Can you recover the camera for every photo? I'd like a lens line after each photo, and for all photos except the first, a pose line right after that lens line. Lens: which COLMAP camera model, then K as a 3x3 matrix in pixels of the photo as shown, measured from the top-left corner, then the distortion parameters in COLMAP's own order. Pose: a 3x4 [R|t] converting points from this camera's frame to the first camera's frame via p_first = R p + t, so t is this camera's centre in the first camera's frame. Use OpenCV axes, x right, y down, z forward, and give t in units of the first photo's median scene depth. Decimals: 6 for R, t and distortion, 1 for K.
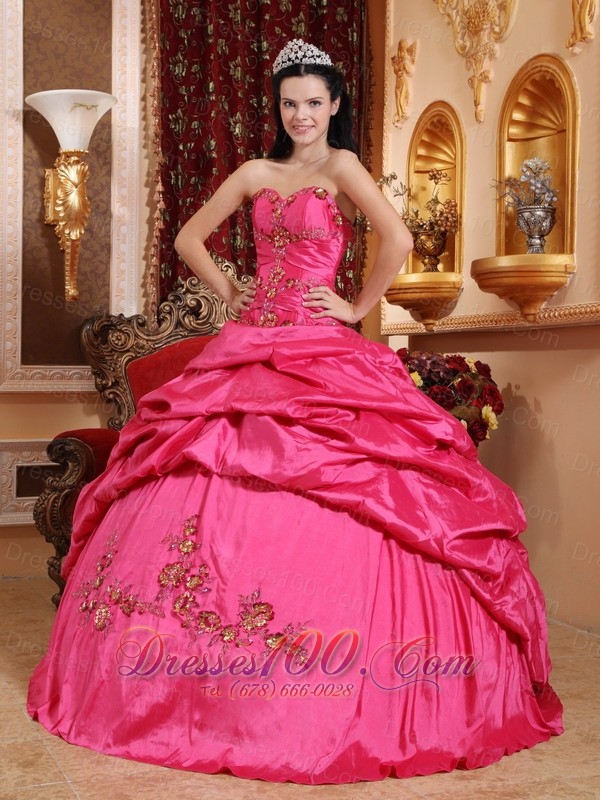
lens RADIAL K [[1096.6, 0, 294.1], [0, 1096.6, 400.6], [0, 0, 1]] dist [0.012470, 0.087389]
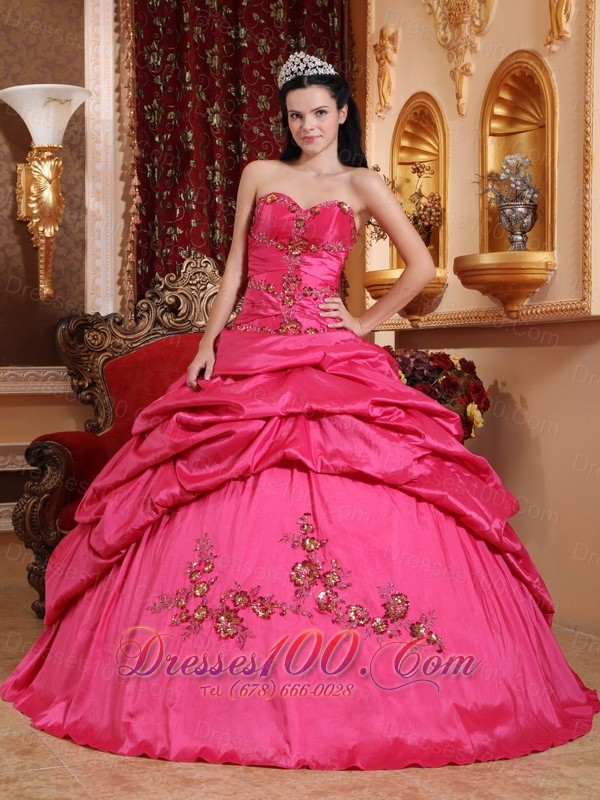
lens RADIAL K [[1246.7, 0, 300.5], [0, 1246.7, 386.3], [0, 0, 1]] dist [0.019218, 0.087118]
pose [[0.999794, -0.011718, 0.016598, 0.002579], [0.011841, 0.999903, -0.007306, -0.003824], [-0.016511, 0.007501, 0.999836, -0.102916]]
